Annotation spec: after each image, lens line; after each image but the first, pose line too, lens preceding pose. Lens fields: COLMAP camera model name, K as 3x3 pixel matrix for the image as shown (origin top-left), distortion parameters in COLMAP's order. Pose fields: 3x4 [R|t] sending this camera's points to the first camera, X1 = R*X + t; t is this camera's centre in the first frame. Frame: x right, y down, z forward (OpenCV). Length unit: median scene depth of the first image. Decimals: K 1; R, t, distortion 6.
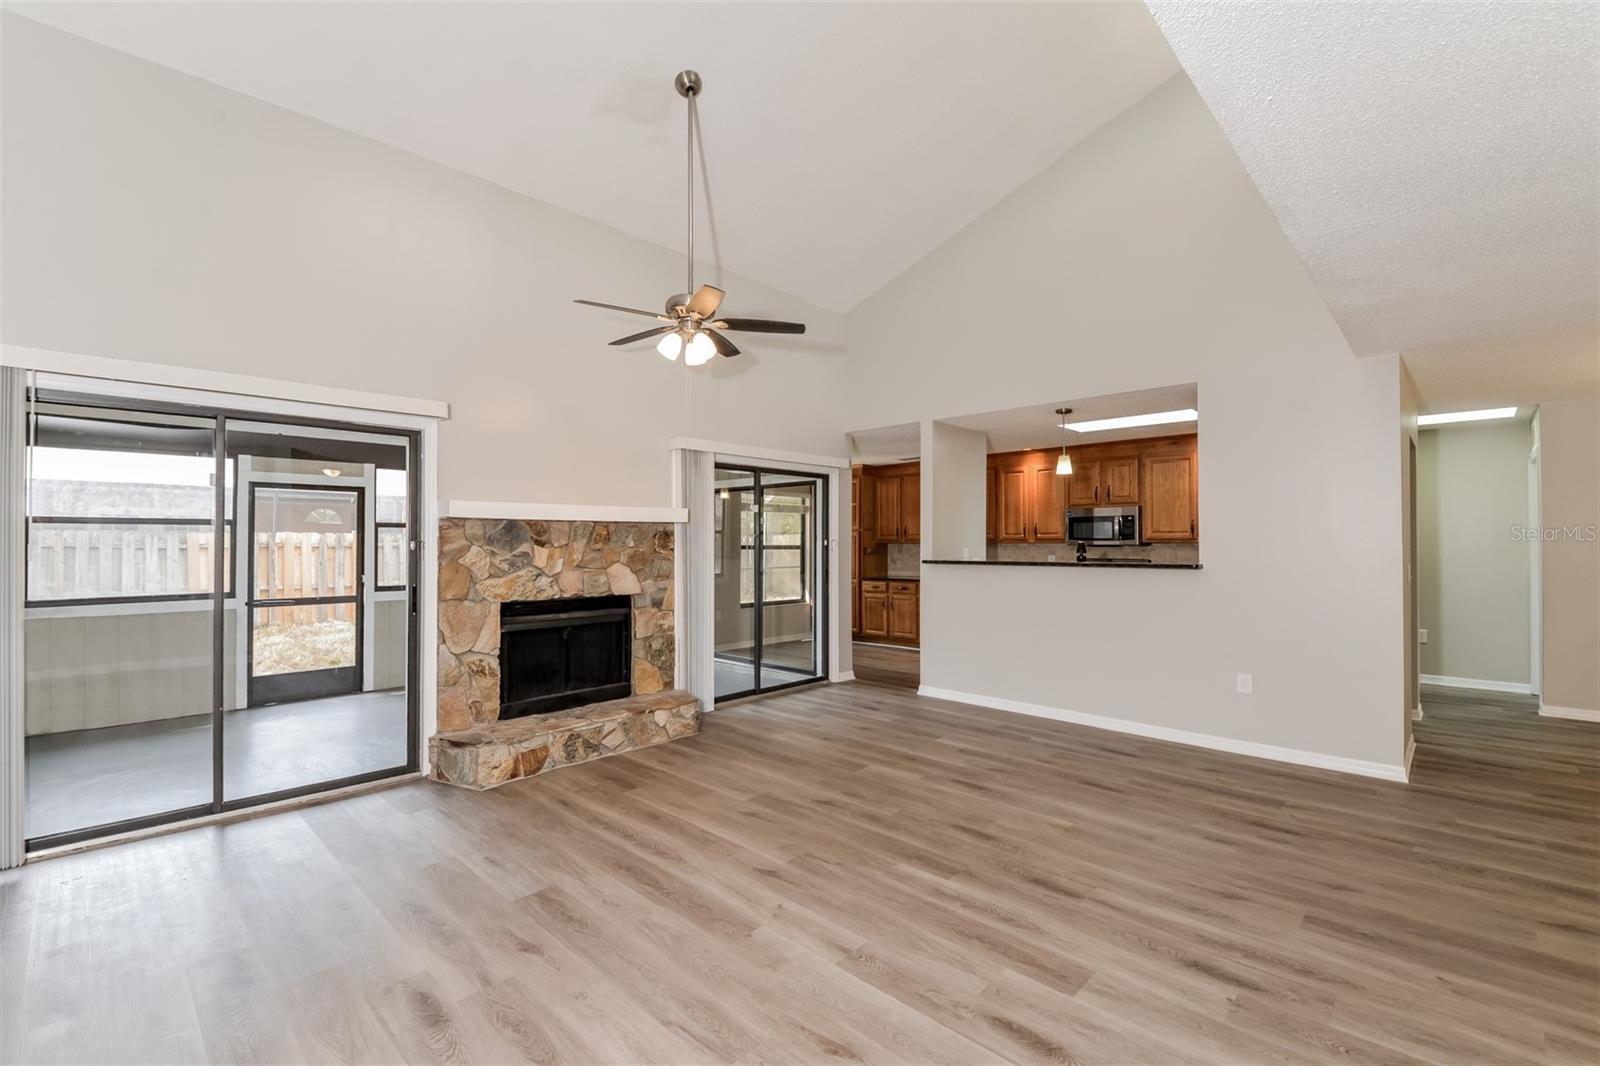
lens RADIAL K [[701.7, 0, 800.2], [0, 701.7, 528.4], [0, 0, 1]] dist [-0.001144, -0.002523]
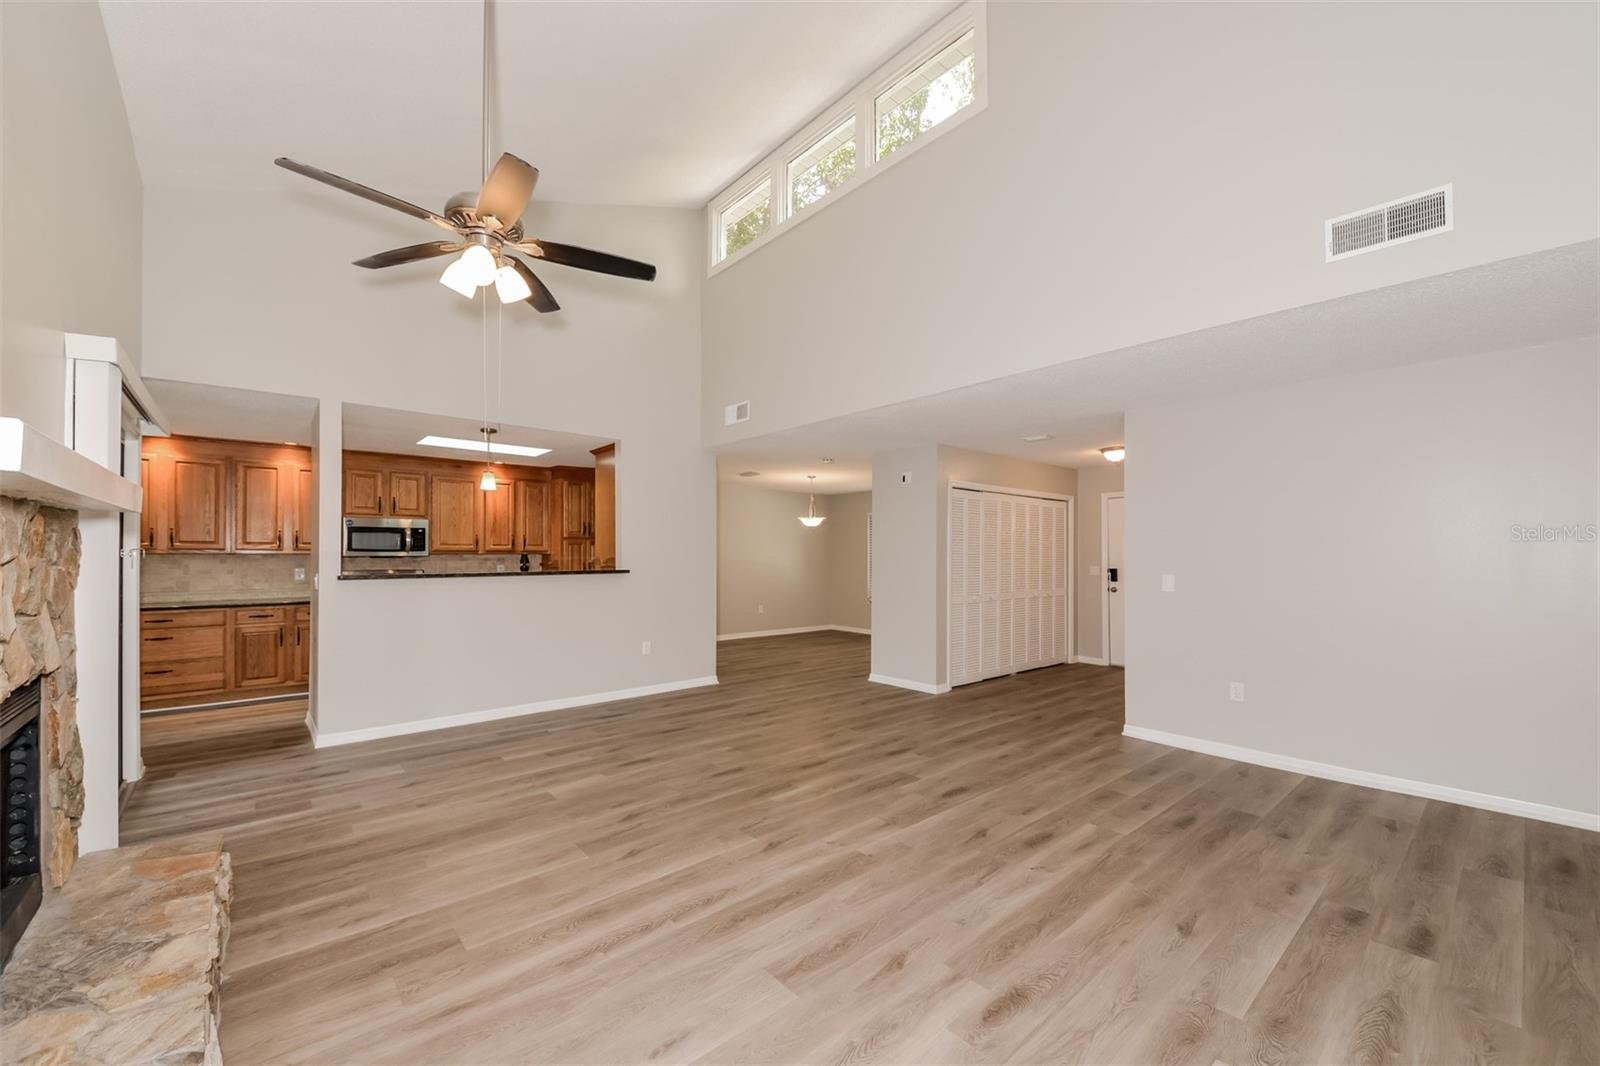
lens RADIAL K [[631.1, 0, 802.8], [0, 631.1, 548.6], [0, 0, 1]] dist [0.001152, -0.000542]
pose [[0.089056, 0.004876, 0.996015, -0.784750], [-0.015429, 0.999875, -0.003515, 0.012336], [-0.995907, -0.015054, 0.089120, 0.646921]]
